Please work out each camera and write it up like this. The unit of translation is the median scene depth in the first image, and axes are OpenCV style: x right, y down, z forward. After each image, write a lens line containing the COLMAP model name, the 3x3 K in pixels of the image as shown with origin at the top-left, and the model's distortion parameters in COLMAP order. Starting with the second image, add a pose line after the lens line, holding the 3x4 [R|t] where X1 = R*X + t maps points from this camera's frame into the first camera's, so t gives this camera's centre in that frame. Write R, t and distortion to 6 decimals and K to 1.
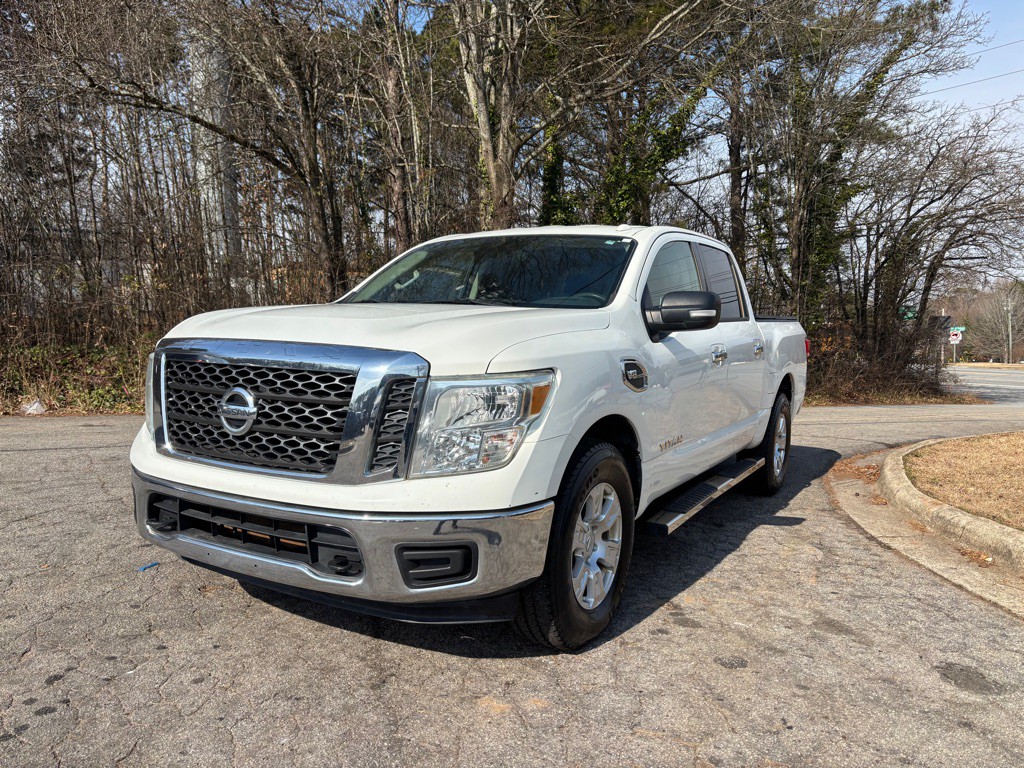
lens RADIAL K [[776.8, 0, 510.2], [0, 776.8, 392.6], [0, 0, 1]] dist [0.044725, -0.047446]
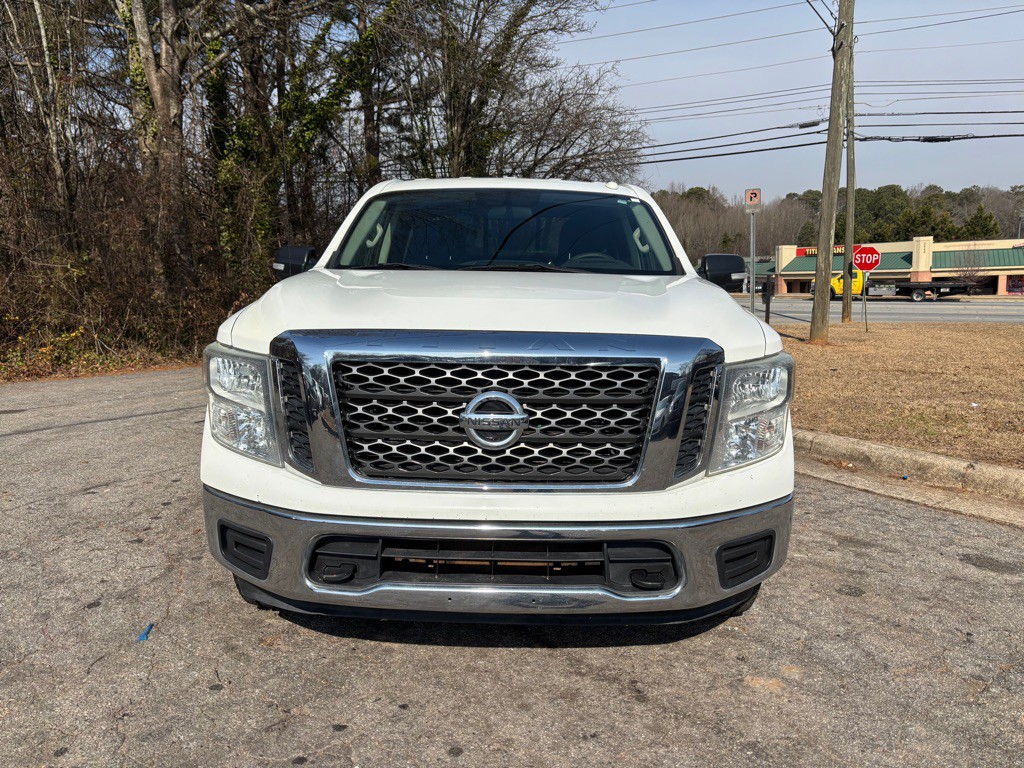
lens RADIAL K [[776.8, 0, 510.6], [0, 776.8, 387.9], [0, 0, 1]] dist [0.044725, -0.047446]
pose [[0.870908, -0.088550, 0.483402, -0.324359], [0.049874, 0.994480, 0.092316, -0.037643], [-0.488908, -0.056289, 0.870517, 0.129629]]
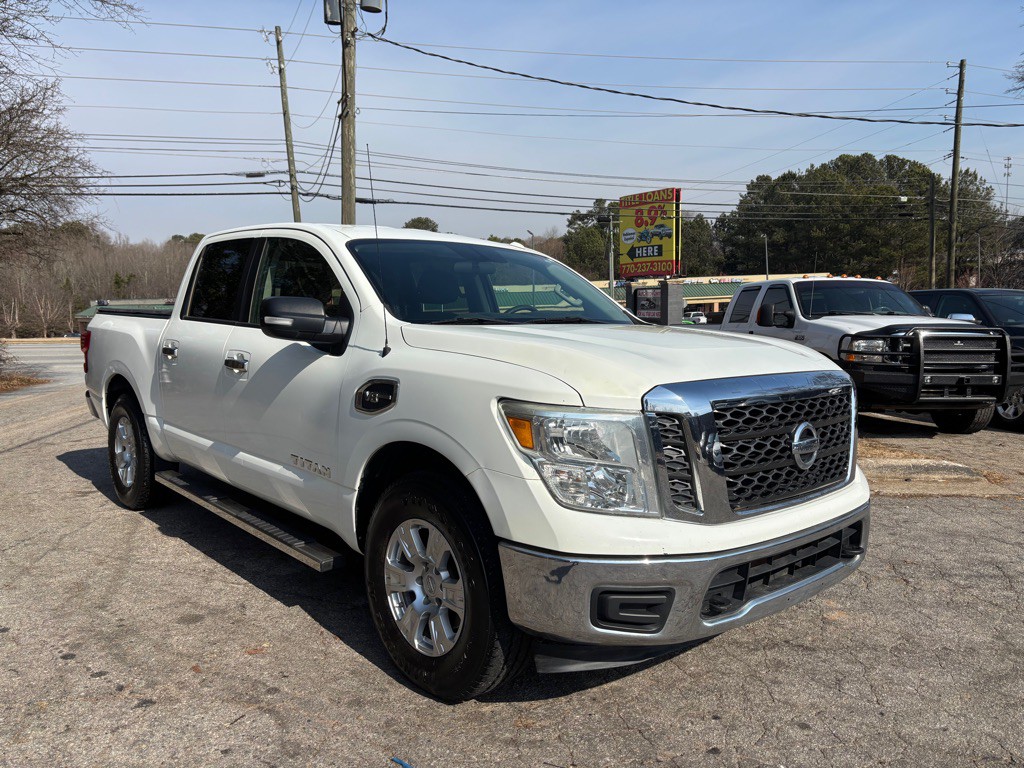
lens RADIAL K [[776.8, 0, 508.5], [0, 776.8, 389.1], [0, 0, 1]] dist [0.044725, -0.047446]
pose [[0.310349, -0.111595, 0.944050, -0.634950], [0.079884, 0.992635, 0.091077, -0.076444], [-0.947260, 0.047149, 0.316977, 0.466349]]
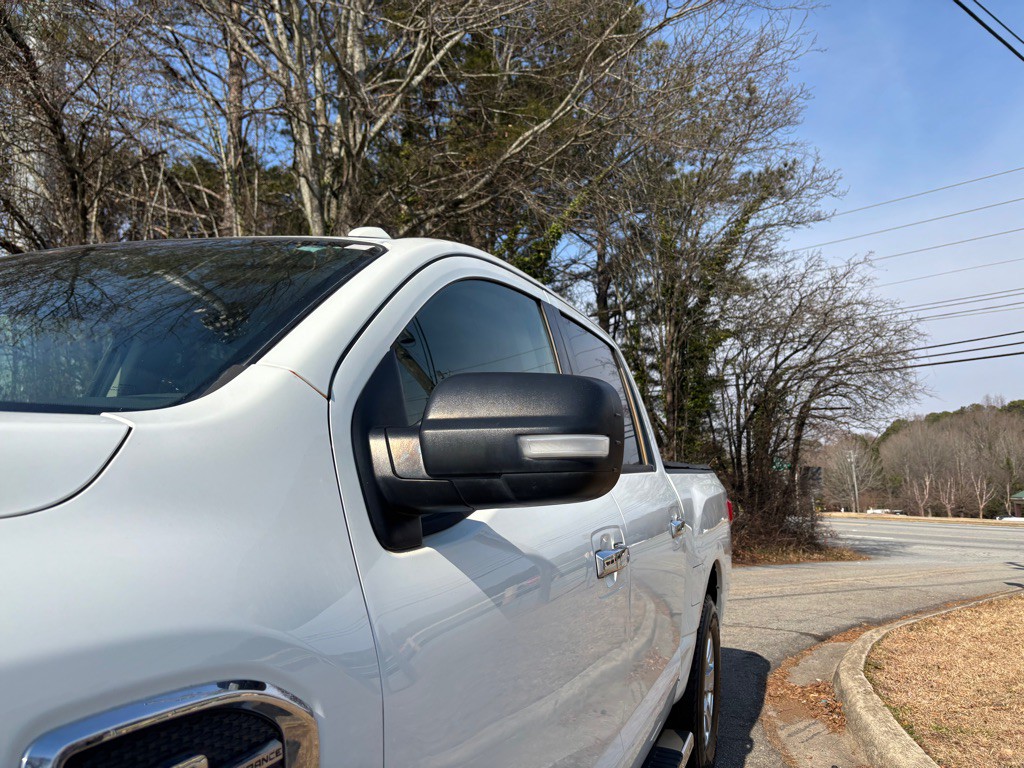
lens RADIAL K [[776.8, 0, 521.1], [0, 776.8, 385.2], [0, 0, 1]] dist [0.044725, -0.047446]
pose [[0.985285, 0.024967, 0.169089, 0.108275], [0.008788, 0.980565, -0.195997, -0.040443], [-0.170696, 0.194599, 0.965916, 0.429487]]
